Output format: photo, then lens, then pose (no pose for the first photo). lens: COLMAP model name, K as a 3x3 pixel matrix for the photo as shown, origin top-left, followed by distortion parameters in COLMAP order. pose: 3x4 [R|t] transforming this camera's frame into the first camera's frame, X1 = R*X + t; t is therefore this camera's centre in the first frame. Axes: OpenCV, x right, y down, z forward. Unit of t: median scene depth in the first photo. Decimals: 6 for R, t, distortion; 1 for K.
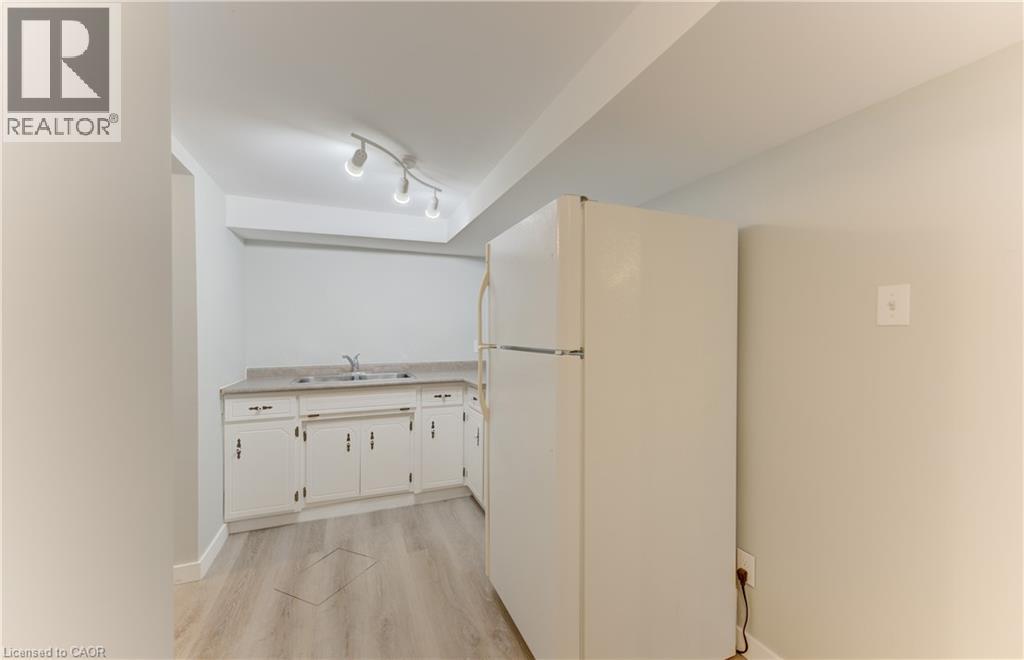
lens RADIAL K [[416.2, 0, 512.4], [0, 416.2, 330.6], [0, 0, 1]] dist [0.003734, 0.000697]
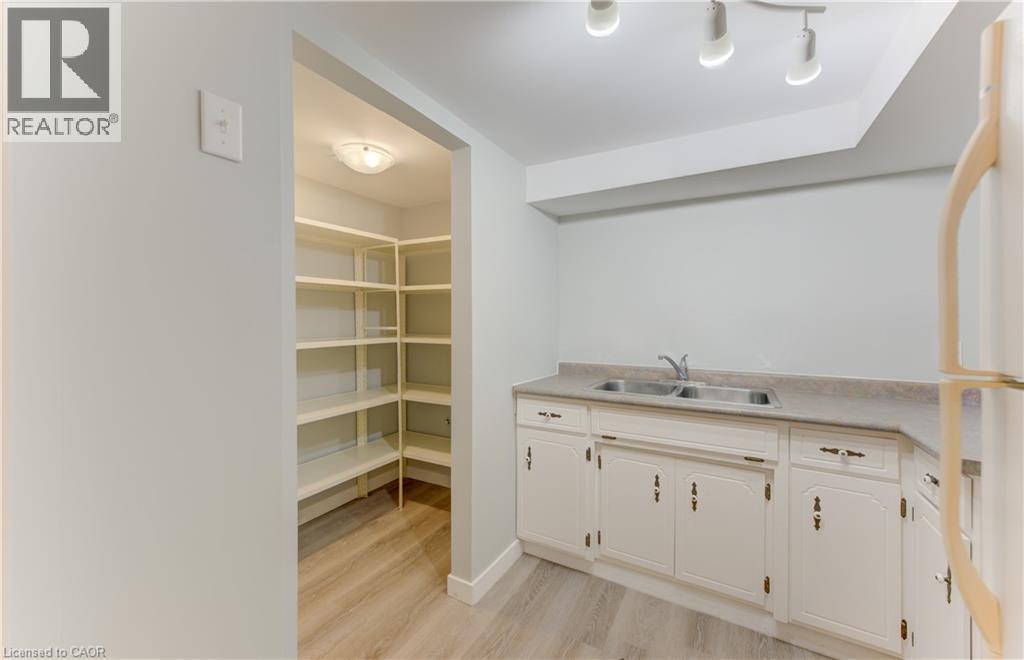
lens RADIAL K [[416.2, 0, 486.6], [0, 416.2, 318.3], [0, 0, 1]] dist [0.003734, 0.000697]
pose [[0.601827, 0.001959, -0.798624, -0.026506], [-0.001289, 0.999998, 0.001481, -0.004117], [0.798625, 0.000138, 0.601829, 0.390658]]
